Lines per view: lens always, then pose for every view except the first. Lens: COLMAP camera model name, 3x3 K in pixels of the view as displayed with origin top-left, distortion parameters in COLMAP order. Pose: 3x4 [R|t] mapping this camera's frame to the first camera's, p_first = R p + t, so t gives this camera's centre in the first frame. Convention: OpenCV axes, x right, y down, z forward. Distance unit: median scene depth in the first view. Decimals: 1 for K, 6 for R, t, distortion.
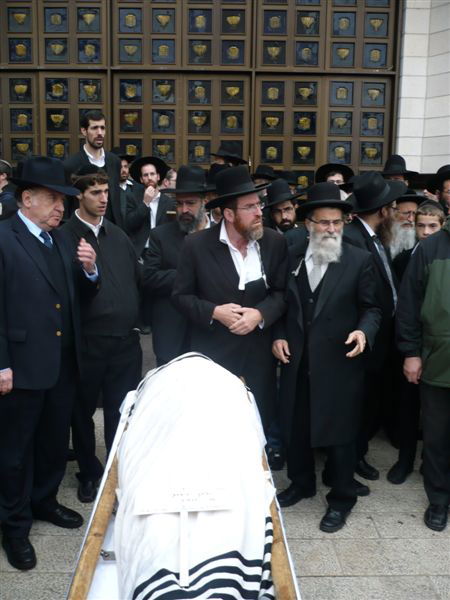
lens RADIAL K [[631.3, 0, 227.7], [0, 631.3, 321.1], [0, 0, 1]] dist [-0.063226, 0.000000]
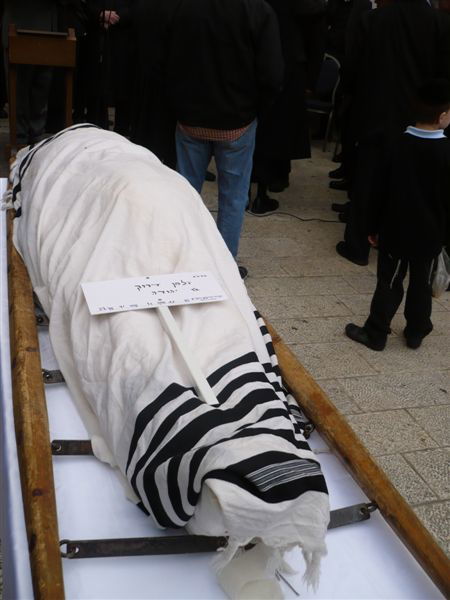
lens RADIAL K [[631.3, 0, 225.4], [0, 631.3, 299.1], [0, 0, 1]] dist [-0.063226, 0.000000]
pose [[0.953788, -0.049034, 0.296452, -0.197641], [-0.020893, 0.973385, 0.228221, 0.124207], [-0.299753, -0.223868, 0.927379, 0.305409]]
